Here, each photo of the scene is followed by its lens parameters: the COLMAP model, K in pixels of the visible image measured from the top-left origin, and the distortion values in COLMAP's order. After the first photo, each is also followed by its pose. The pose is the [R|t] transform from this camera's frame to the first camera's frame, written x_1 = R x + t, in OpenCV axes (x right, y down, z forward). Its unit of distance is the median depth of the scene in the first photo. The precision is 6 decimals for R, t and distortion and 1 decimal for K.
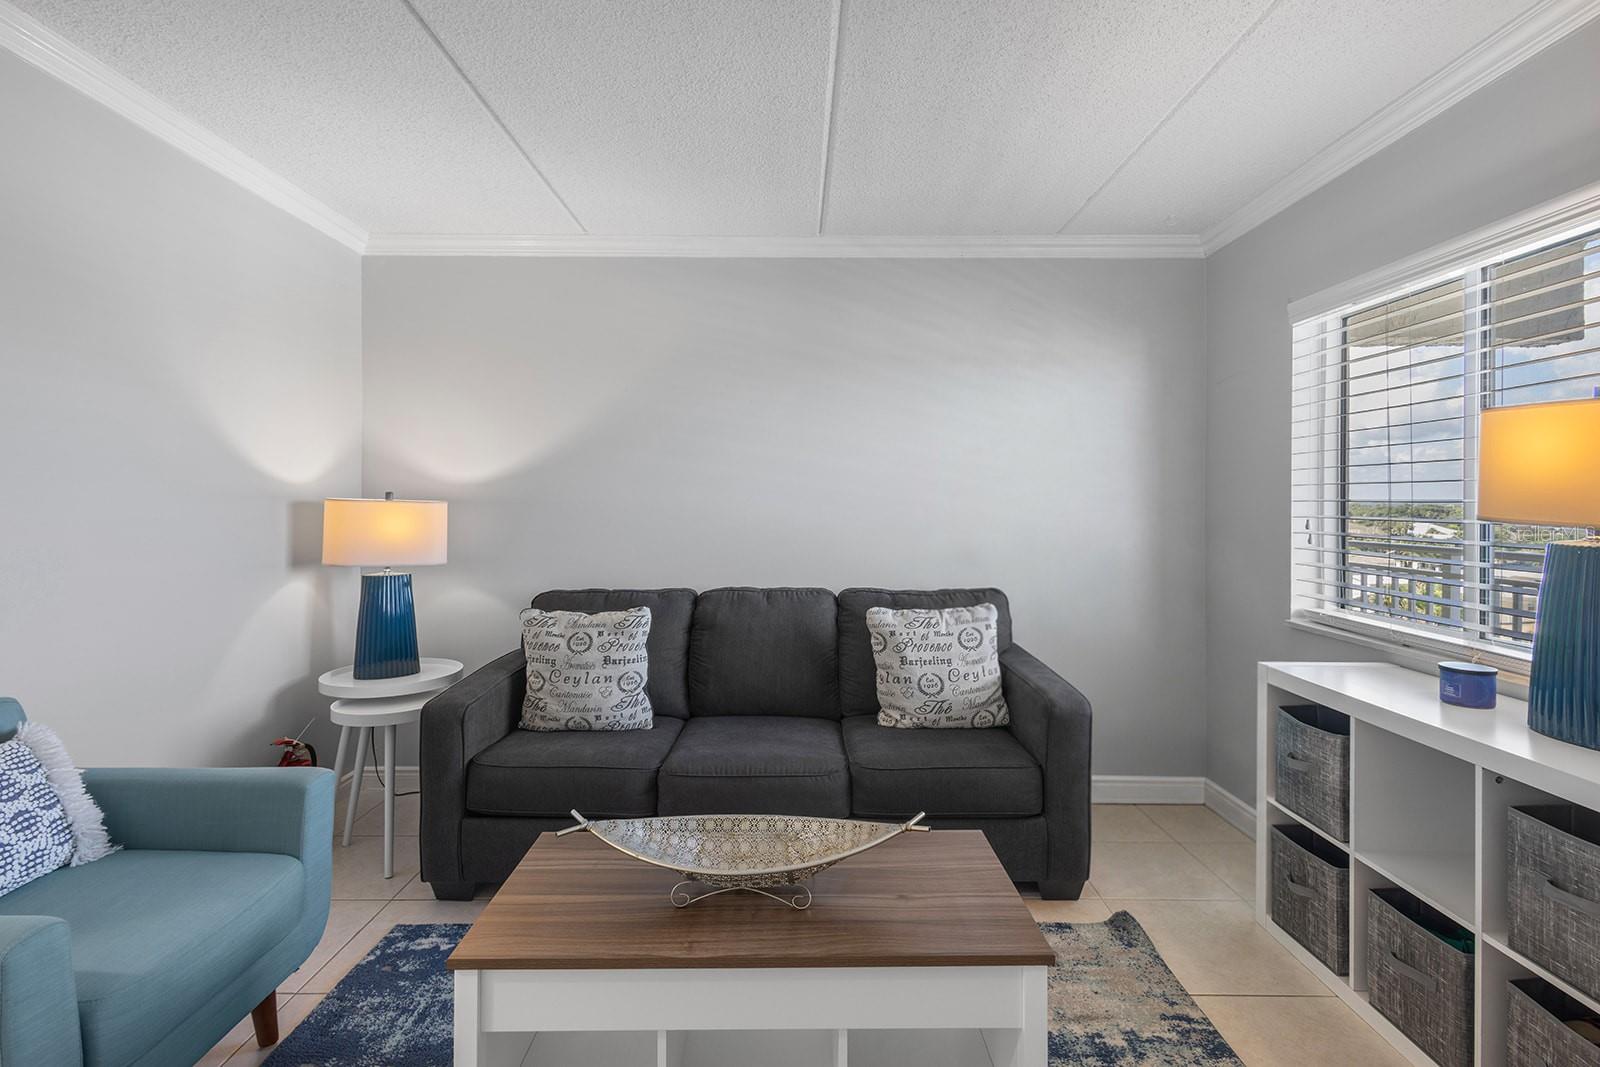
lens RADIAL K [[738.6, 0, 790.9], [0, 738.6, 522.9], [0, 0, 1]] dist [0.004028, 0.000903]
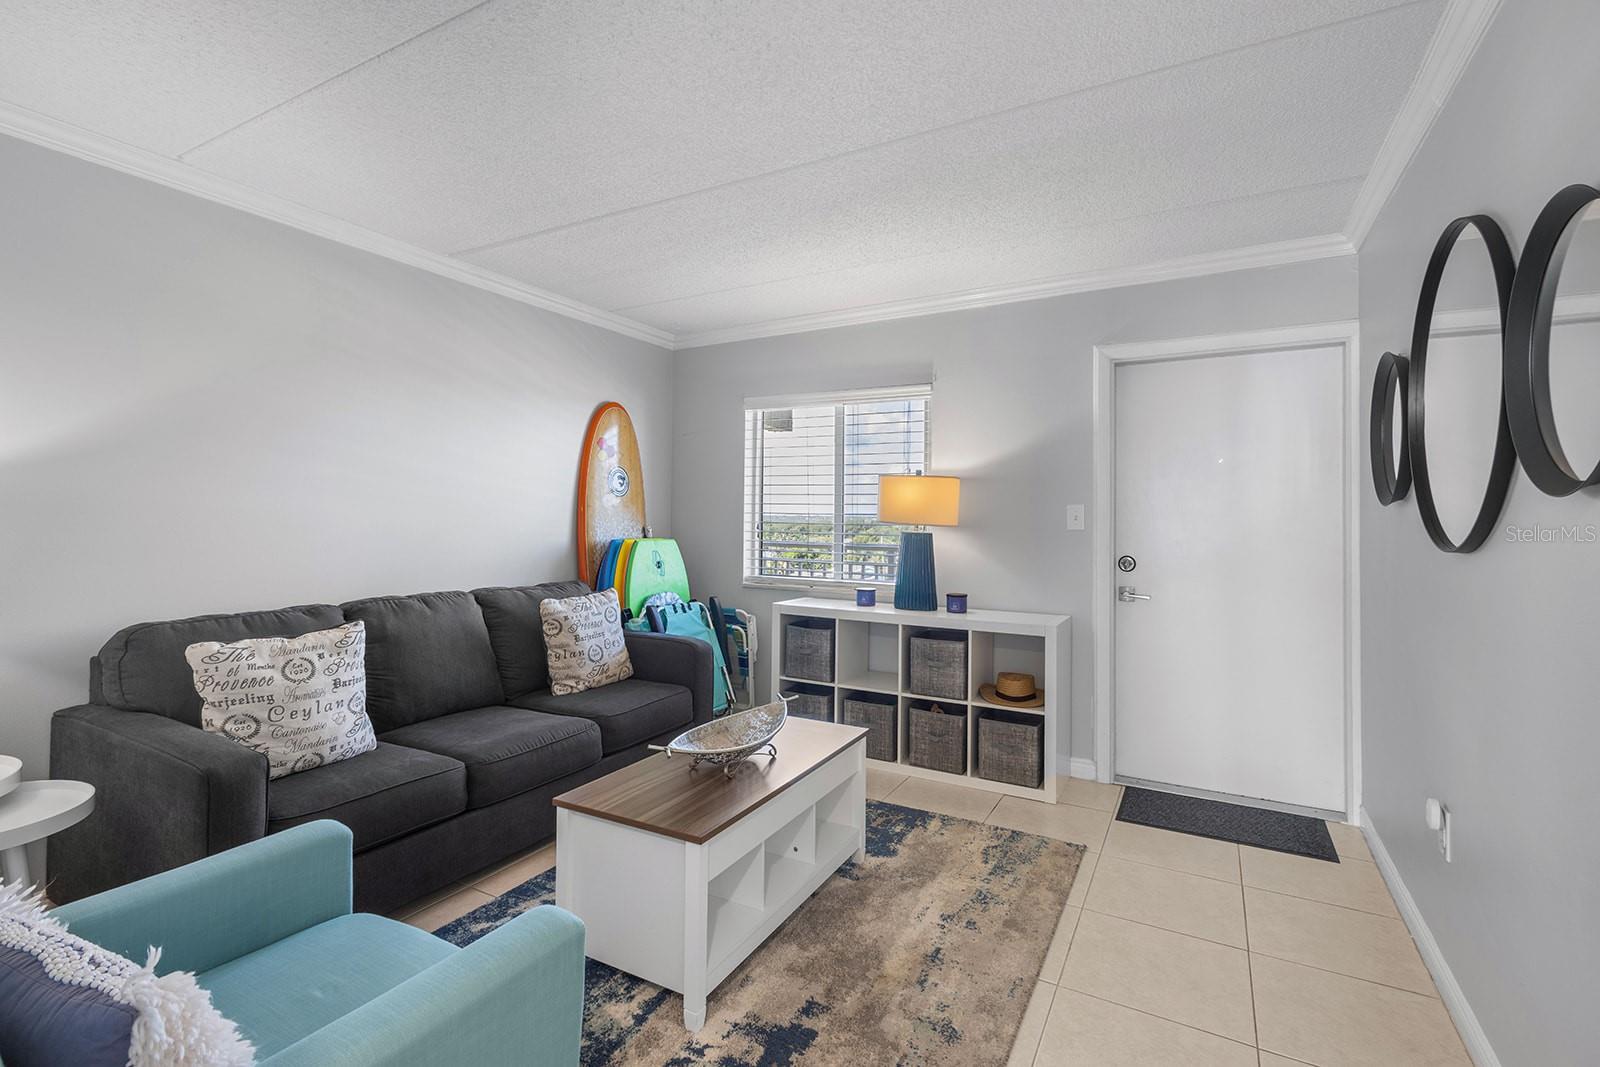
lens RADIAL K [[738.6, 0, 790.9], [0, 738.6, 522.9], [0, 0, 1]] dist [0.004028, 0.000903]
pose [[0.486354, -0.003366, 0.873755, -0.763377], [0.011573, 0.999930, -0.002590, -0.000839], [-0.873685, 0.011372, 0.486359, 0.075968]]
